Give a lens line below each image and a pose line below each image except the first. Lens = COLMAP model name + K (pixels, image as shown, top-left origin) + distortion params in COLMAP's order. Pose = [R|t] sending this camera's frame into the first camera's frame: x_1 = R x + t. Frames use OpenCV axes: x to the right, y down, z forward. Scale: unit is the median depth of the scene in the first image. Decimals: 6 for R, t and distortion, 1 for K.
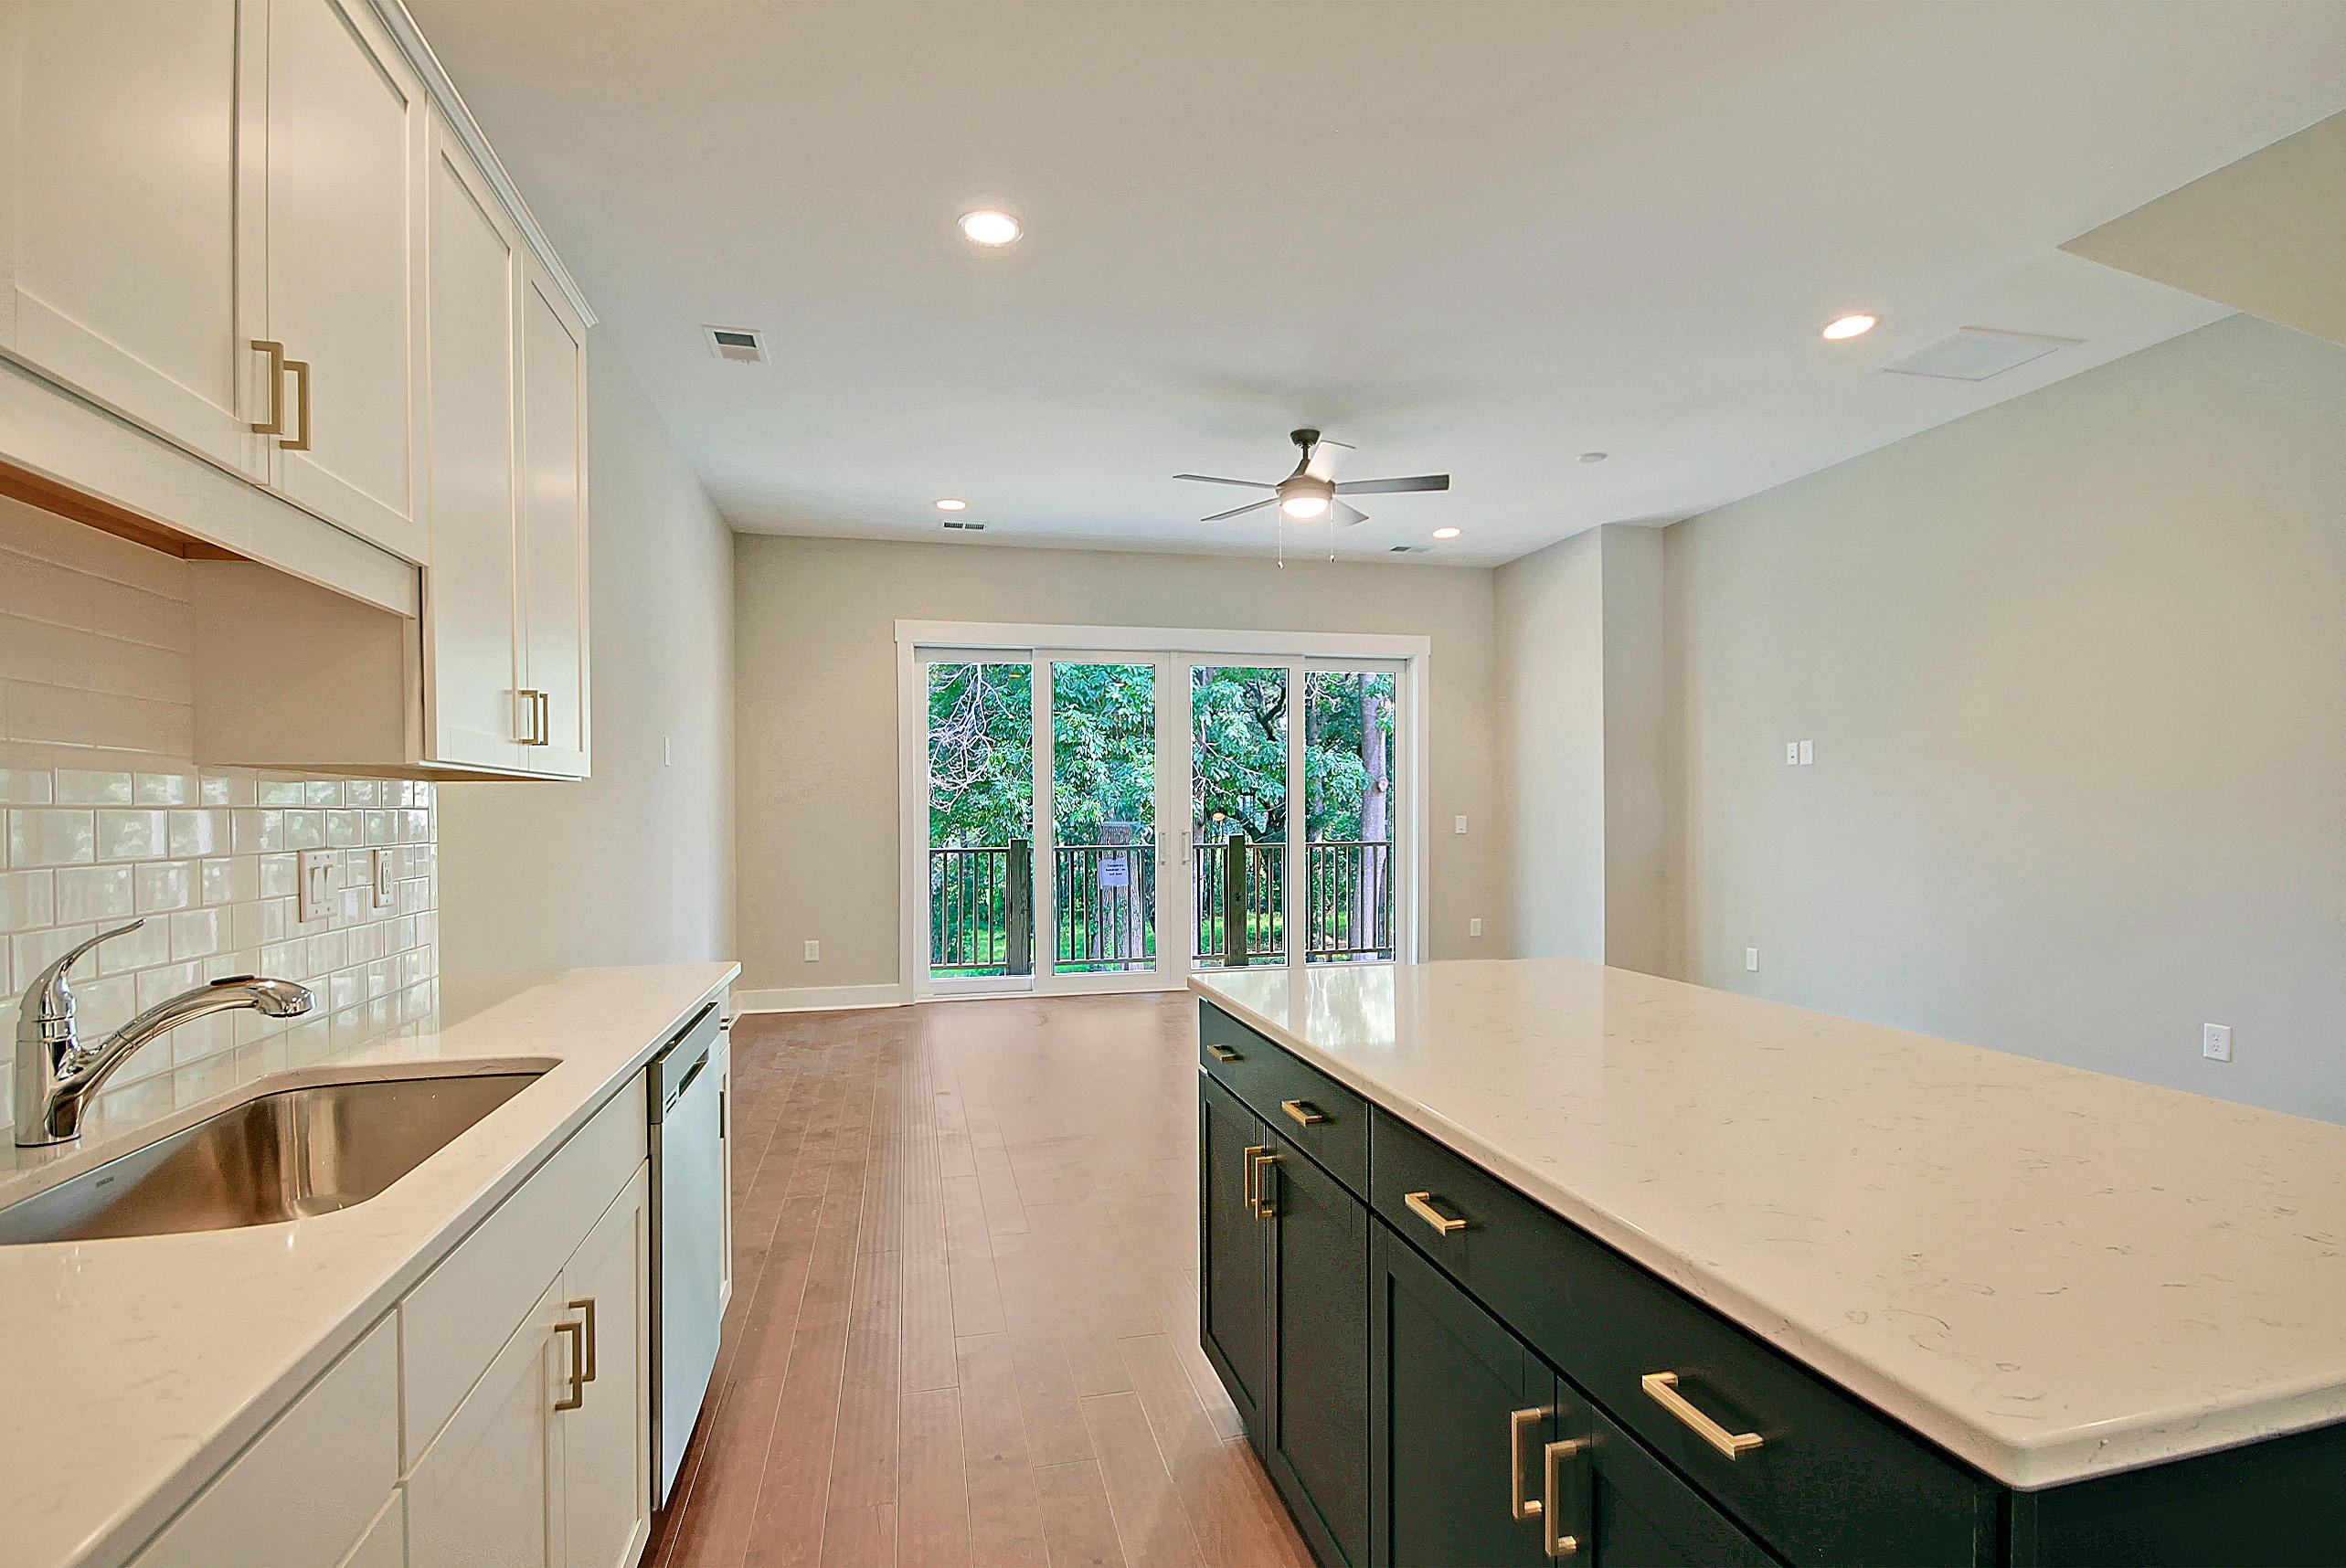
lens RADIAL K [[1107.1, 0, 1177.1], [0, 1107.1, 799.2], [0, 0, 1]] dist [-0.010510, 0.001342]
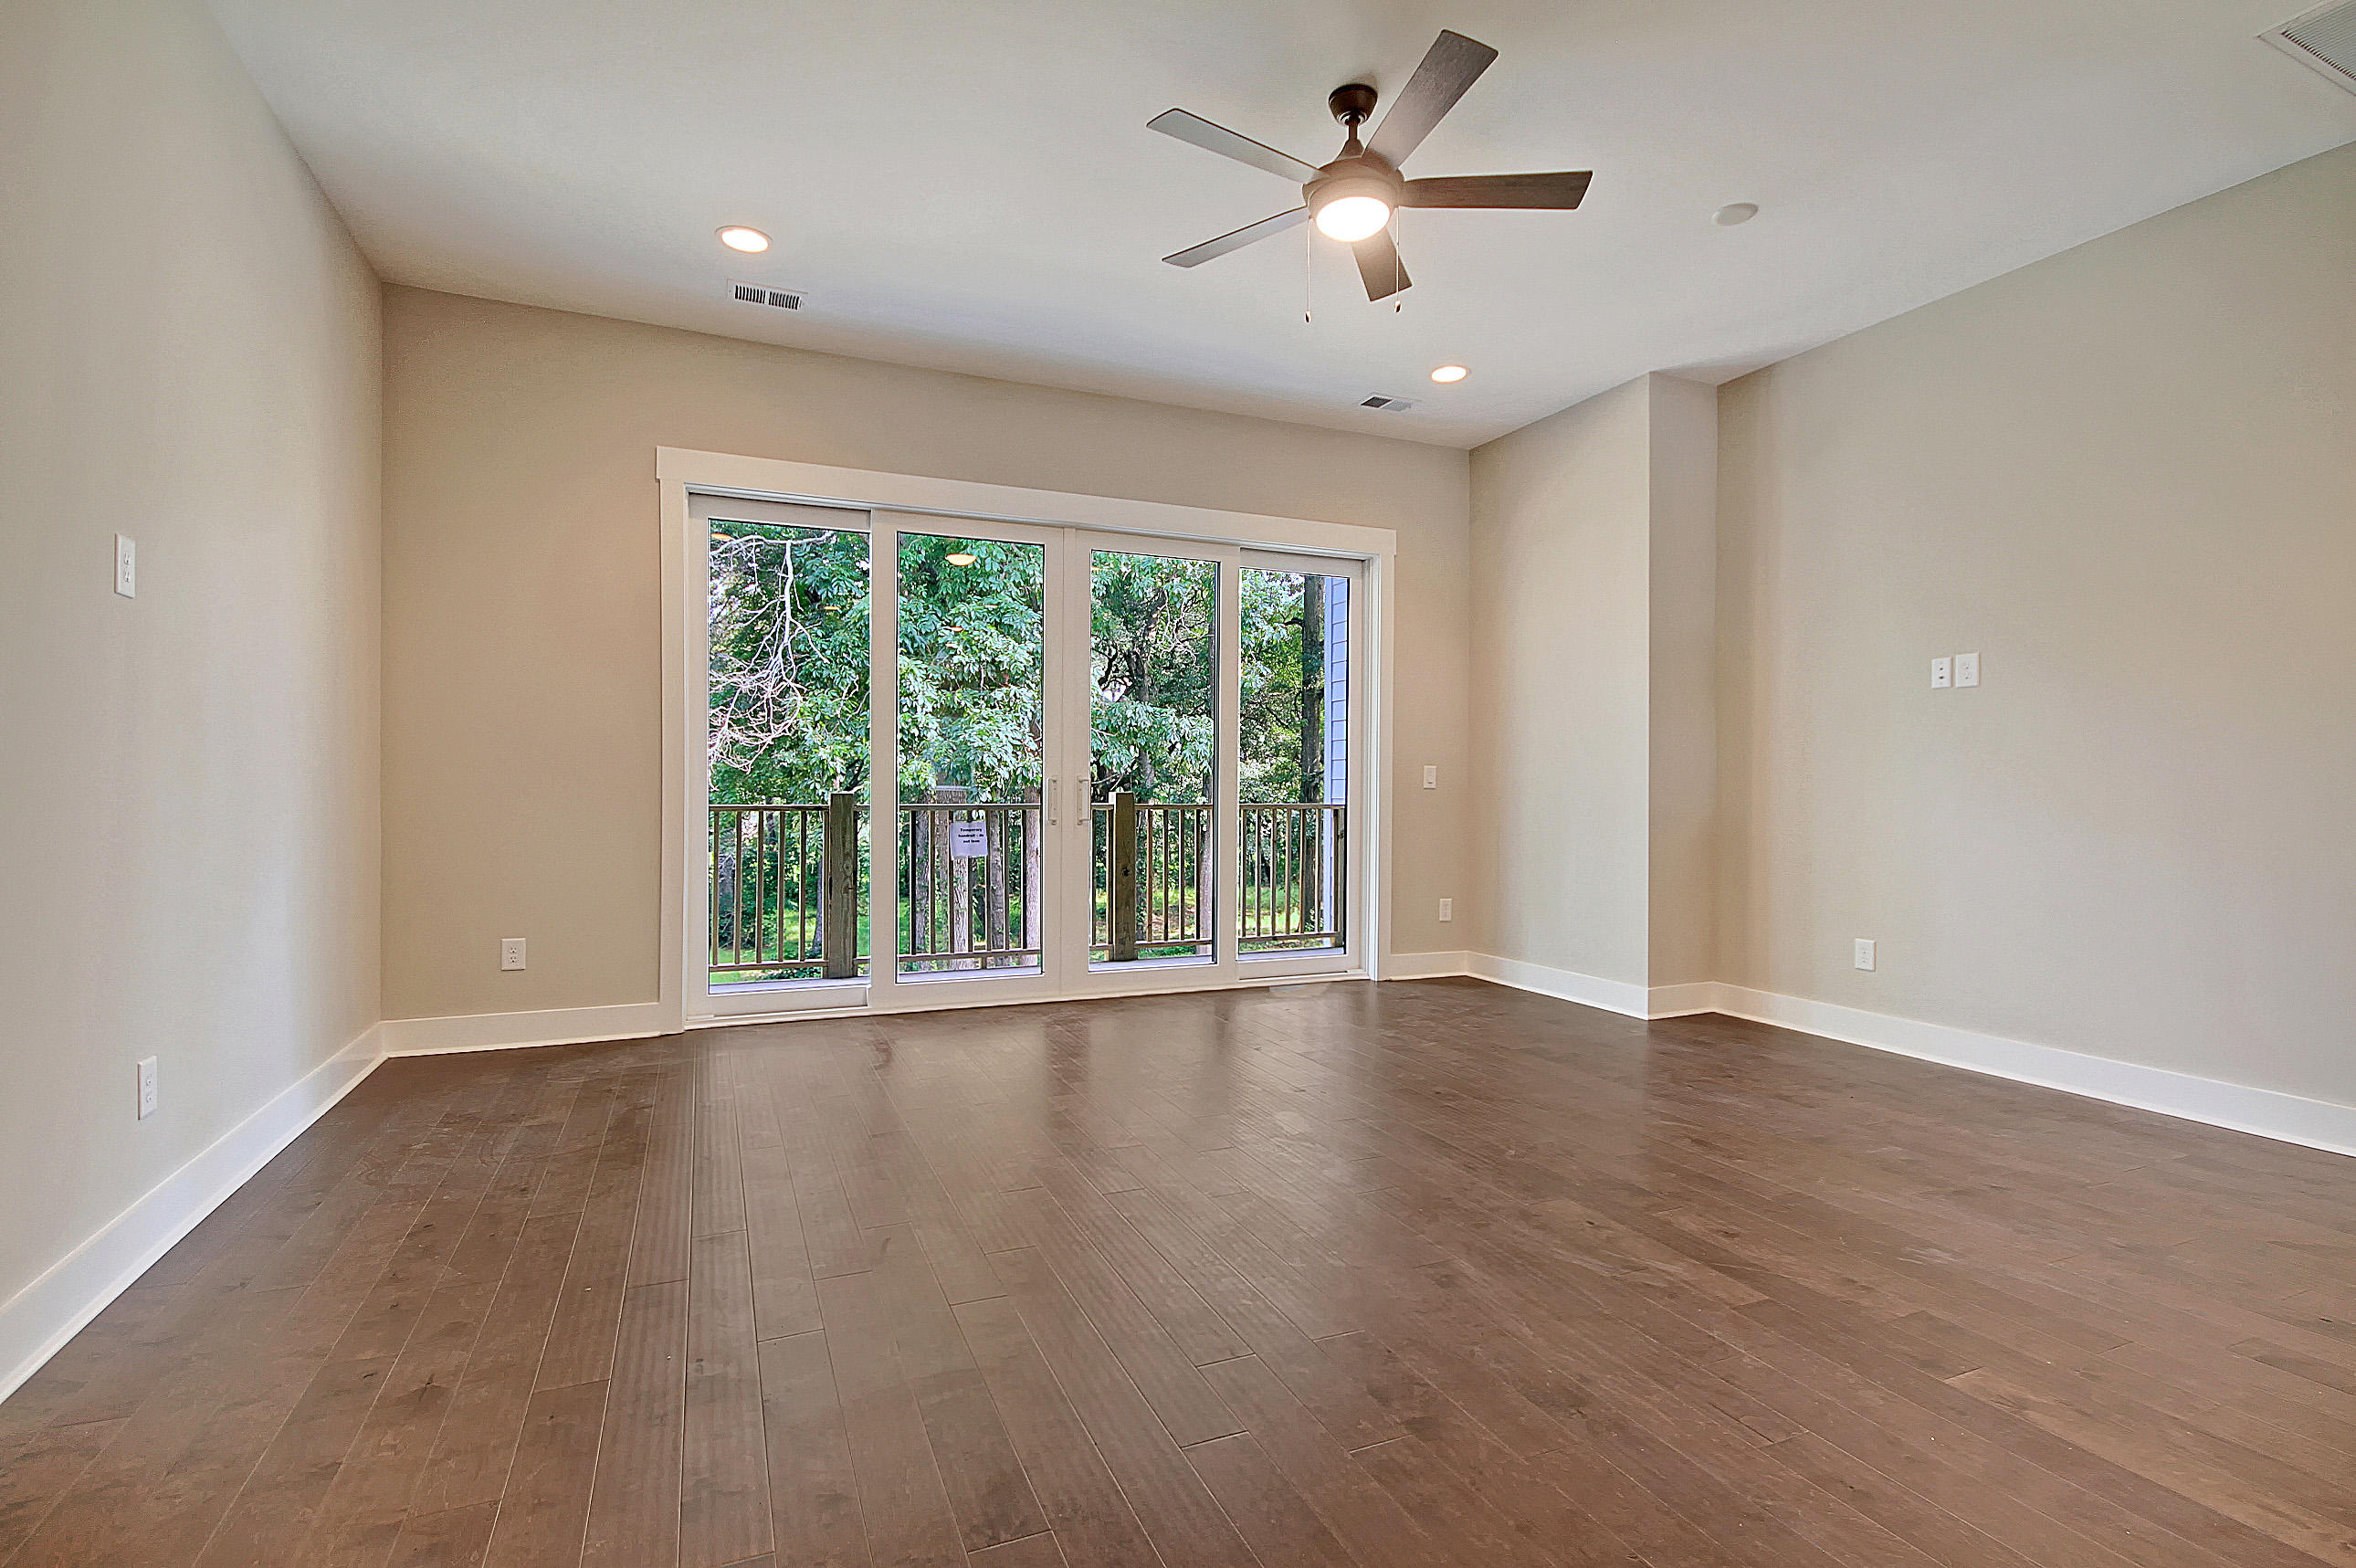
lens RADIAL K [[1111.9, 0, 1140.6], [0, 1111.9, 782.9], [0, 0, 1]] dist [-0.010510, 0.001342]
pose [[0.991260, 0.010110, 0.131537, -0.041669], [-0.011041, 0.999919, 0.006347, 0.022019], [-0.131463, -0.007744, 0.991291, 0.233650]]
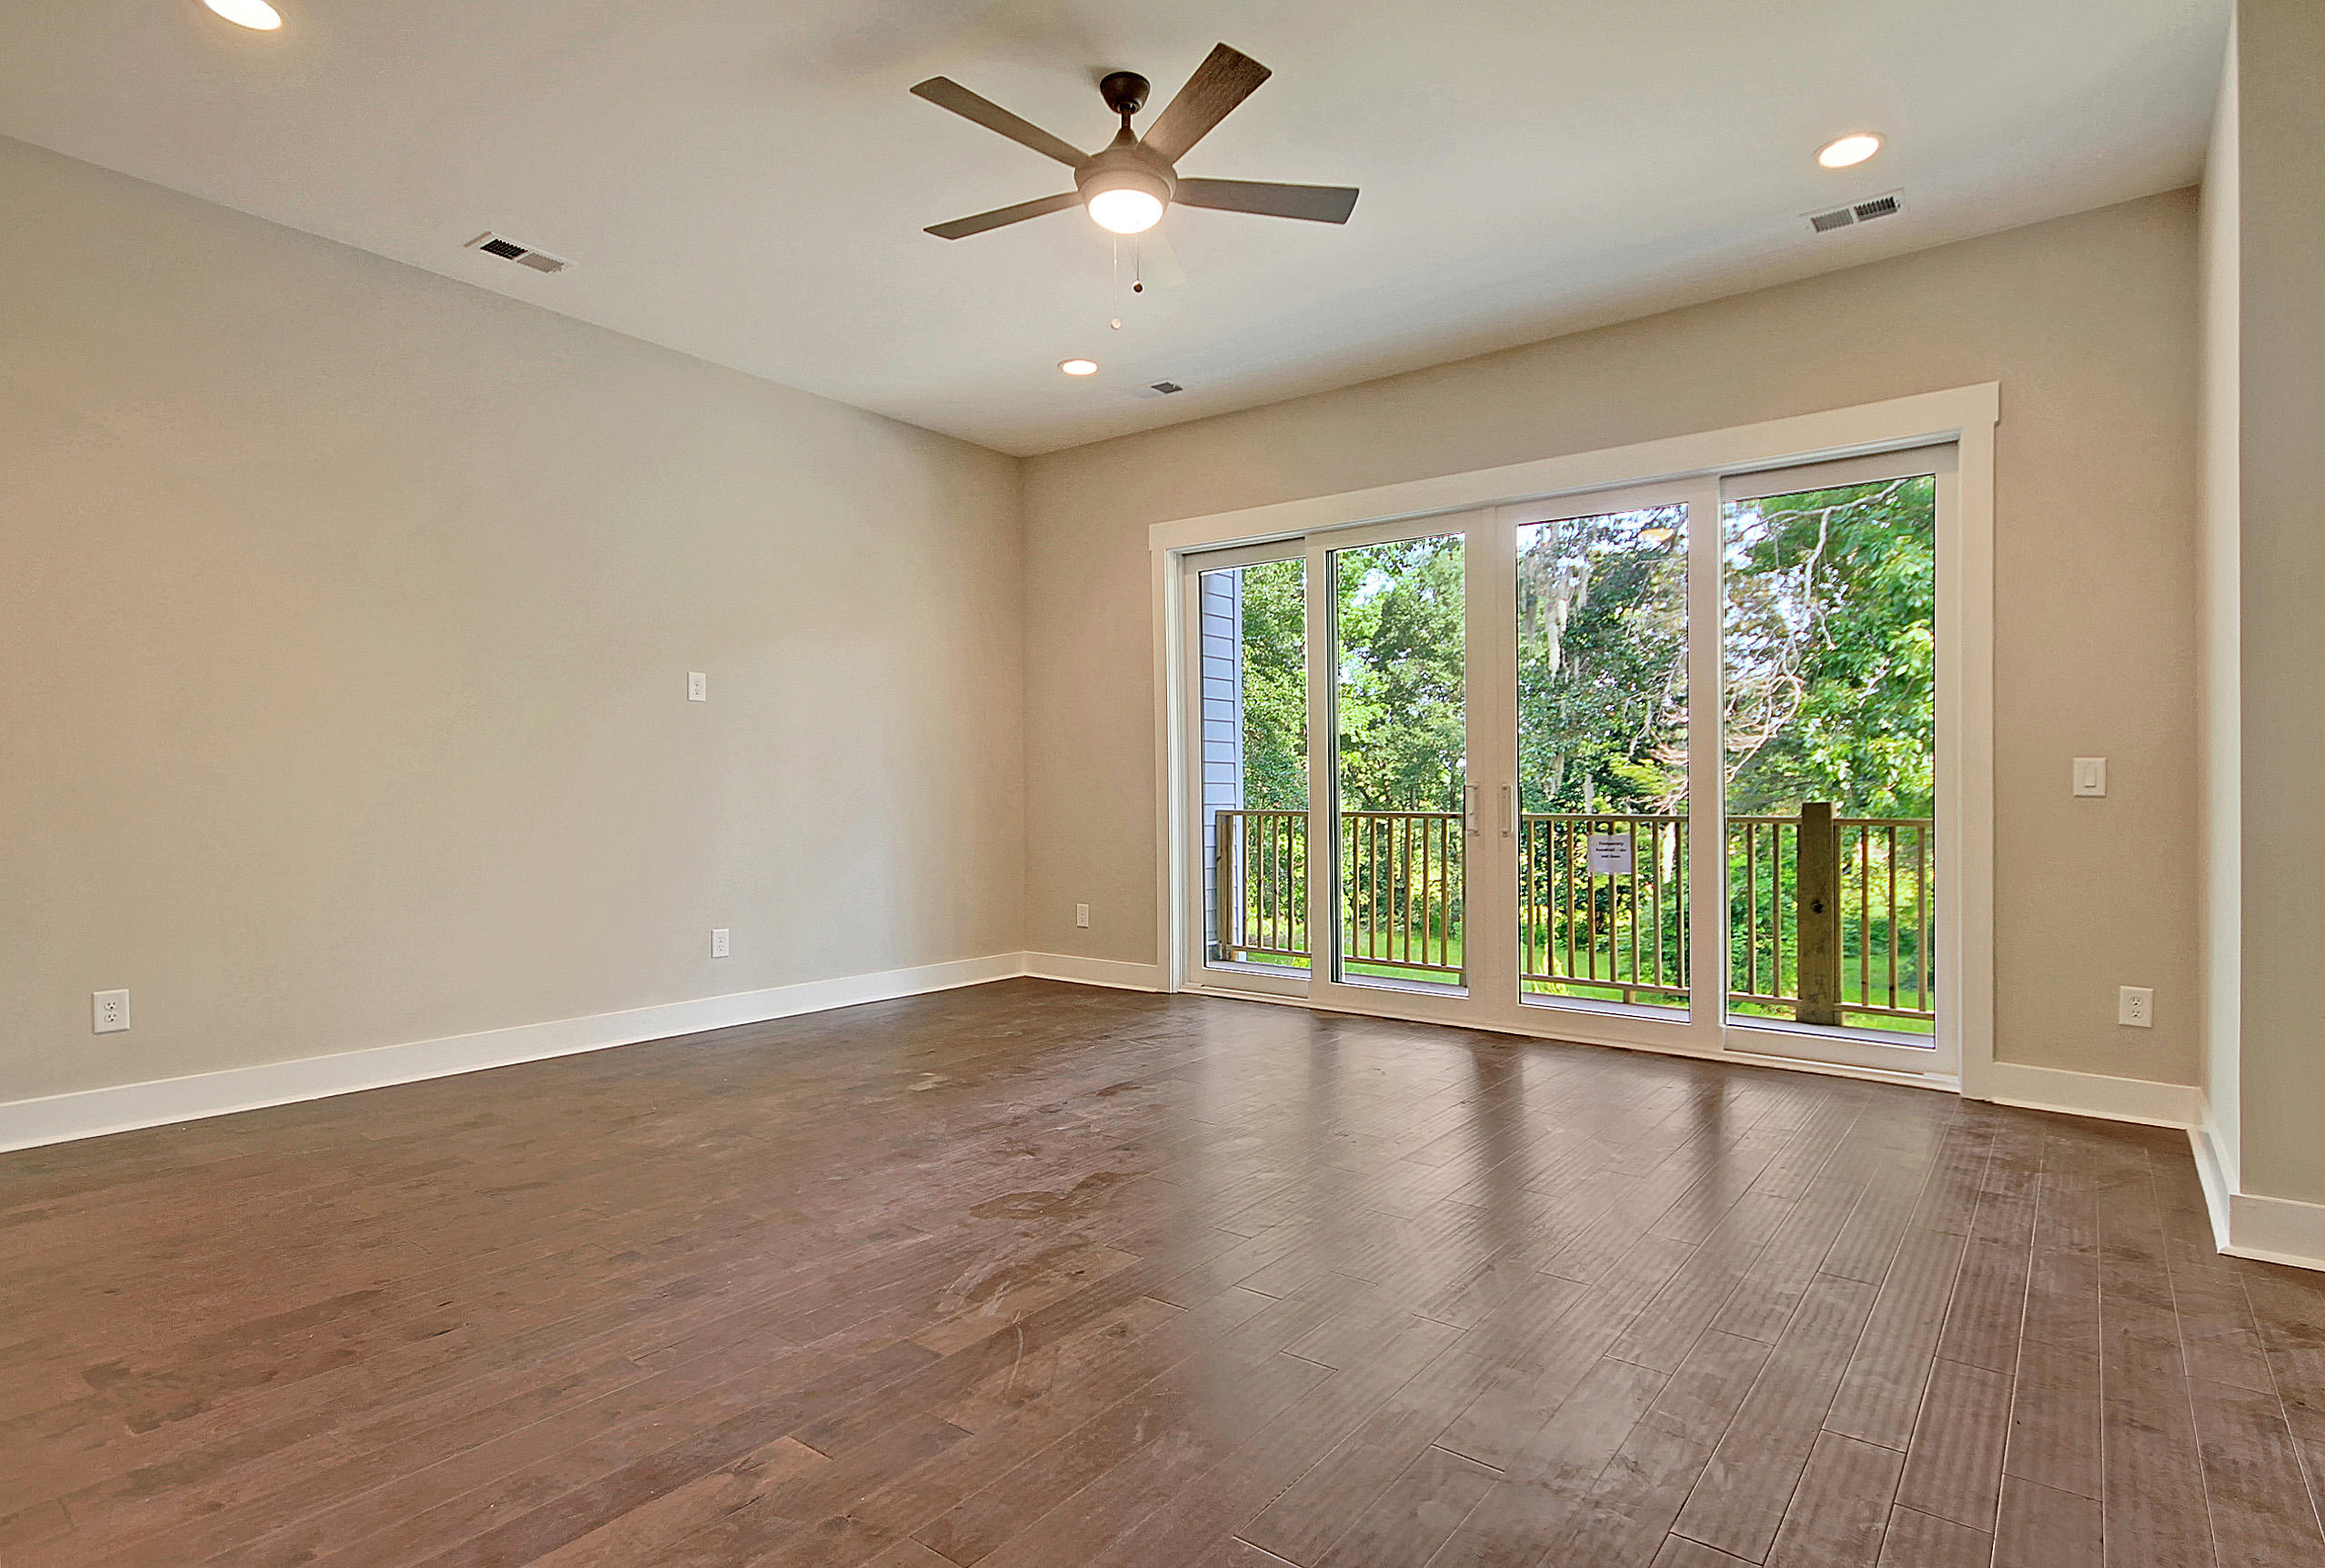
lens RADIAL K [[1193.0, 0, 1171.2], [0, 1193.0, 791.1], [0, 0, 1]] dist [0.000228, 0.001315]
pose [[0.620215, 0.008777, -0.784383, 0.351369], [-0.000042, 0.999938, 0.011156, 0.020347], [0.784432, -0.006886, 0.620176, 0.347552]]
